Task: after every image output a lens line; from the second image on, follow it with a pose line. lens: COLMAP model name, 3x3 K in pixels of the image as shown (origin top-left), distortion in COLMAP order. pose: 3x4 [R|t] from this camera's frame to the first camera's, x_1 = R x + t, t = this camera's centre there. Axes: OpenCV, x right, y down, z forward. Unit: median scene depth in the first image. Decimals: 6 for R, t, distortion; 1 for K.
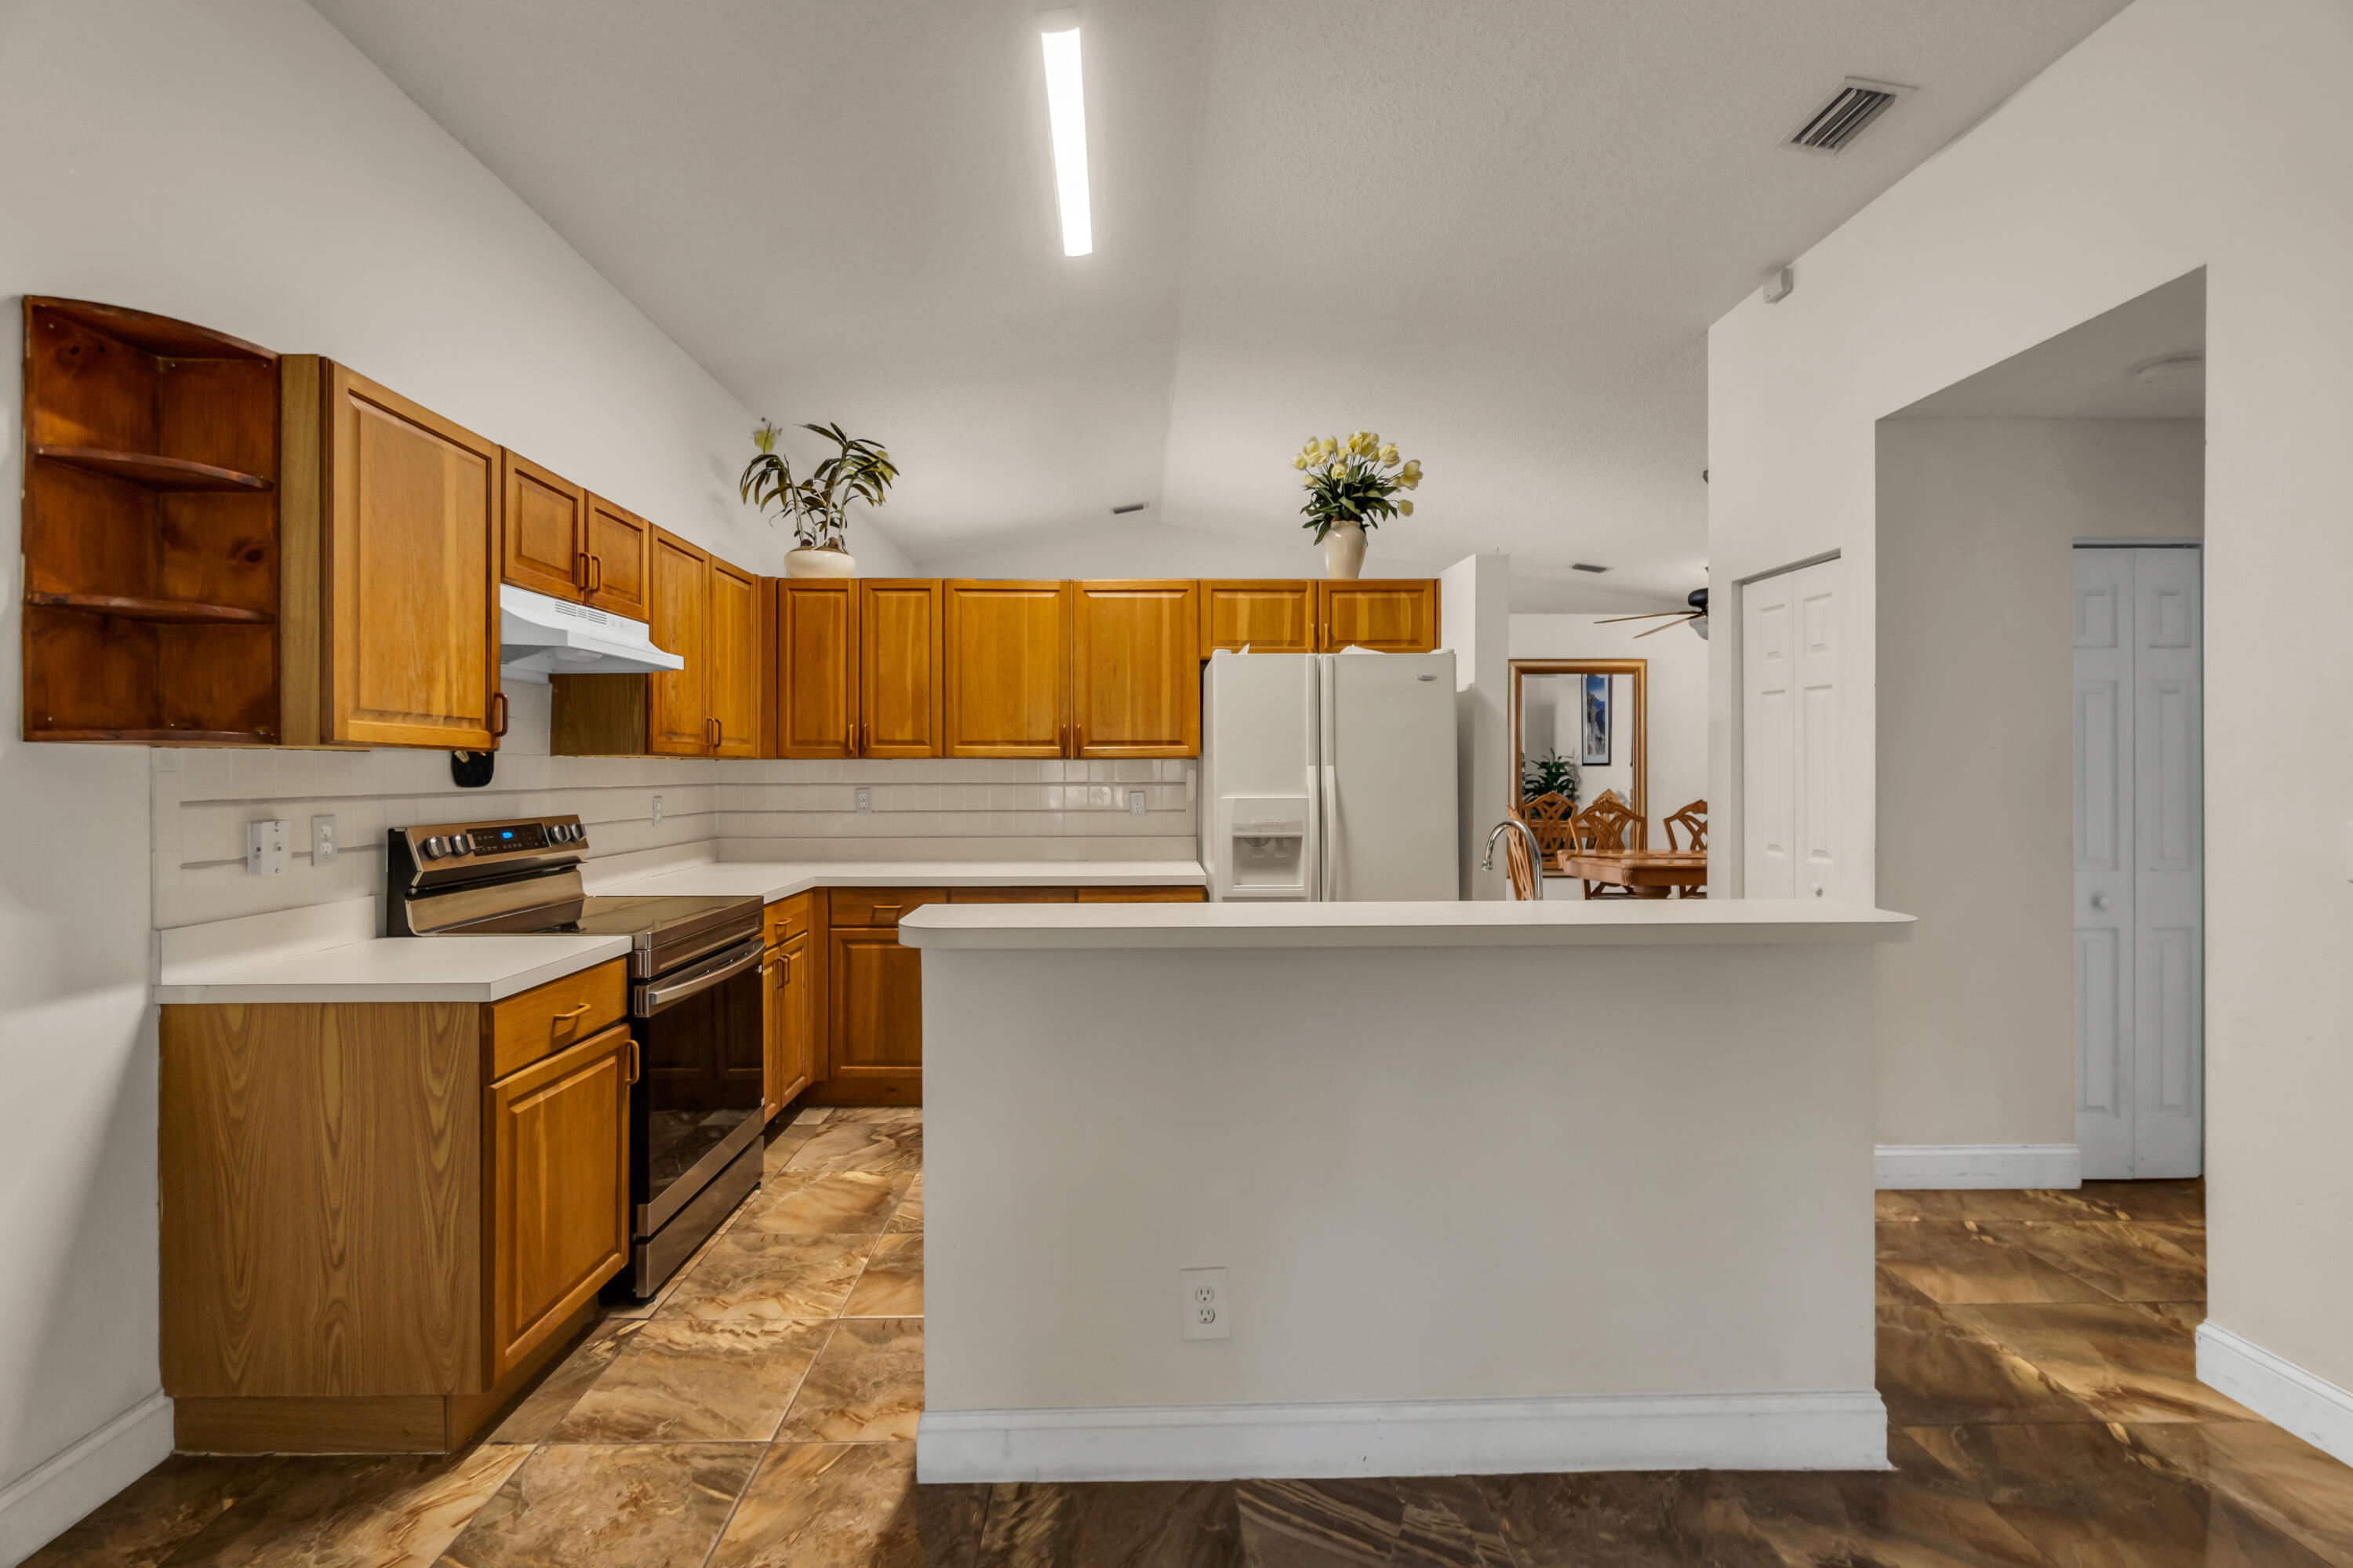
lens RADIAL K [[1022.6, 0, 1158.8], [0, 1022.6, 768.2], [0, 0, 1]] dist [-0.003488, -0.000065]
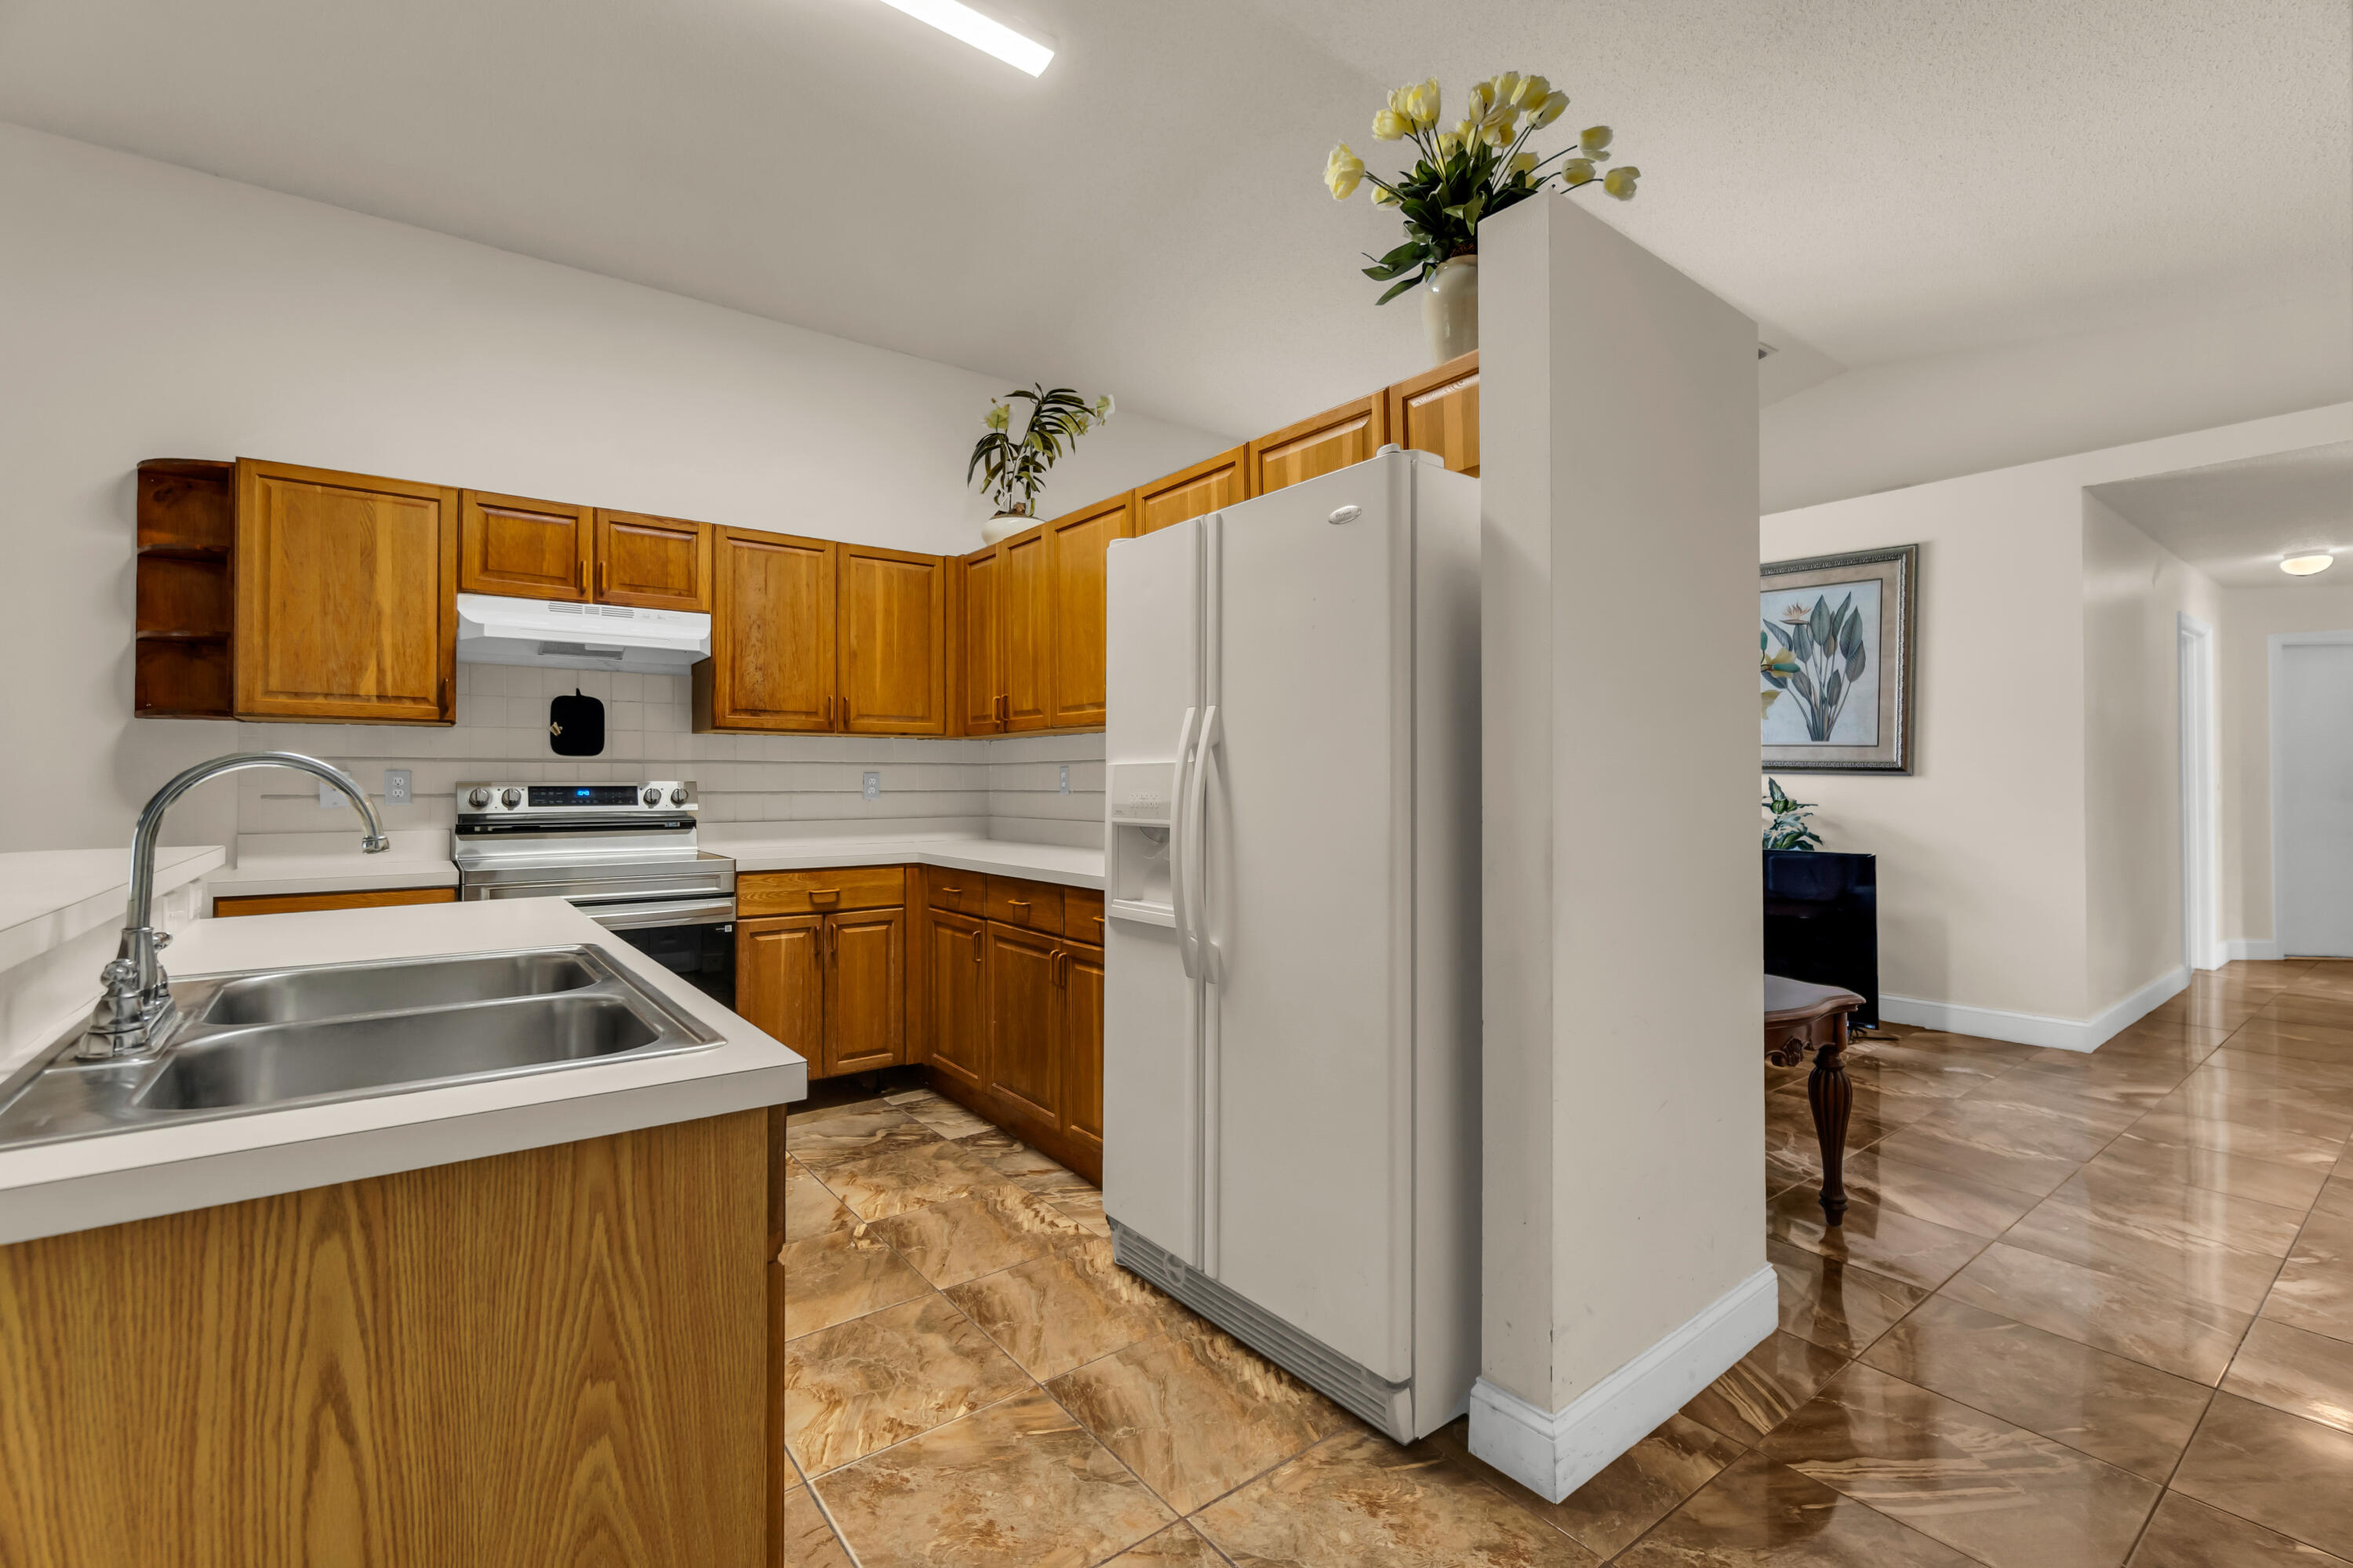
lens RADIAL K [[1022.6, 0, 1162.7], [0, 1022.6, 773.4], [0, 0, 1]] dist [-0.003488, -0.000065]
pose [[0.582181, -0.007305, -0.813027, 0.718614], [0.002203, 0.999970, -0.007407, 0.045928], [0.813056, 0.002521, 0.582179, 0.749658]]
